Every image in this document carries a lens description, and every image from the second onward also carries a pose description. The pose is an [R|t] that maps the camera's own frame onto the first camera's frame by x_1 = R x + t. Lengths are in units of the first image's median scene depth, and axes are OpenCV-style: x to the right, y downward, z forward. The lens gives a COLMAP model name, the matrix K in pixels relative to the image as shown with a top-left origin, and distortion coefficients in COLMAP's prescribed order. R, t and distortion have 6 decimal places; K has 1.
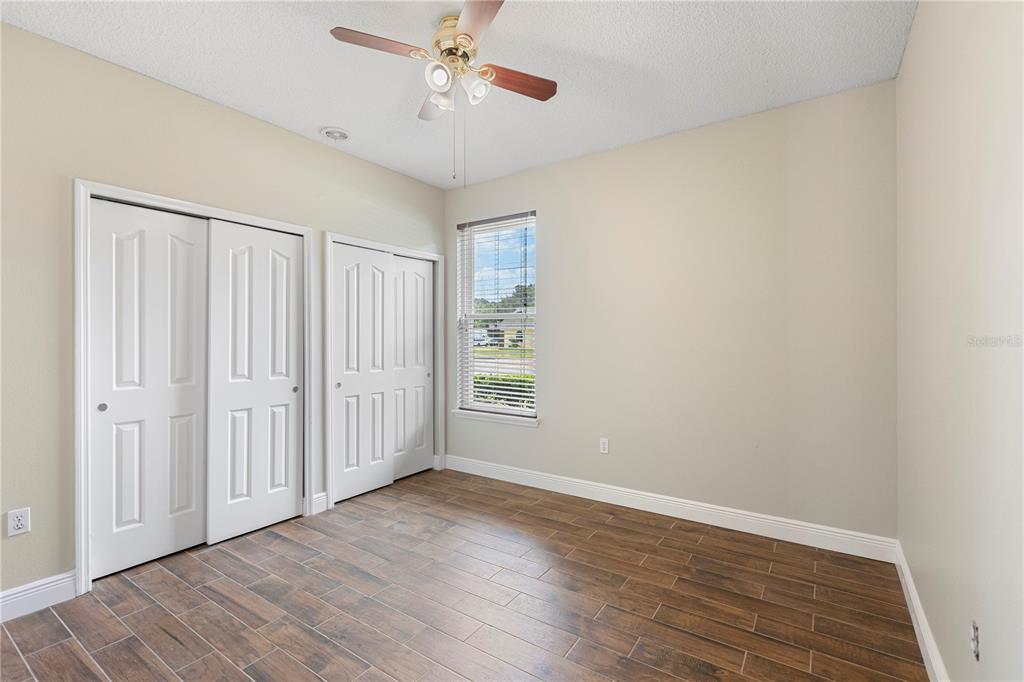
lens RADIAL K [[458.2, 0, 512.8], [0, 458.2, 338.0], [0, 0, 1]] dist [0.002819, 0.000527]
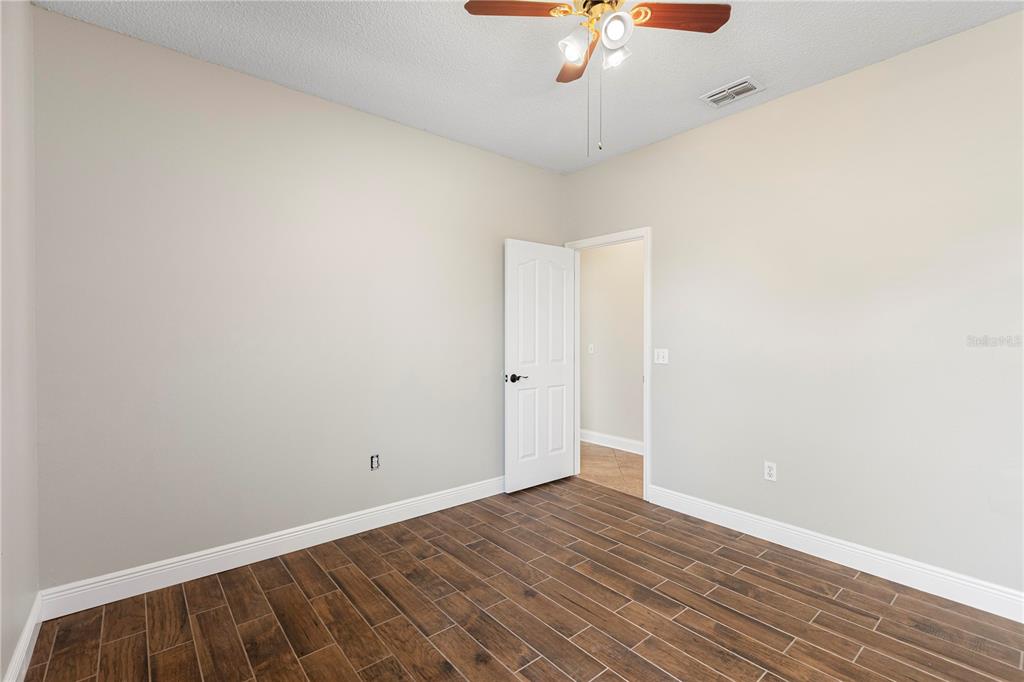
lens RADIAL K [[458.2, 0, 512.8], [0, 458.2, 338.0], [0, 0, 1]] dist [0.002819, 0.000527]
pose [[-0.961318, 0.002423, 0.275431, -0.192444], [0.004212, 0.999974, 0.005905, 0.000033], [-0.275410, 0.006837, -0.961303, 1.756929]]
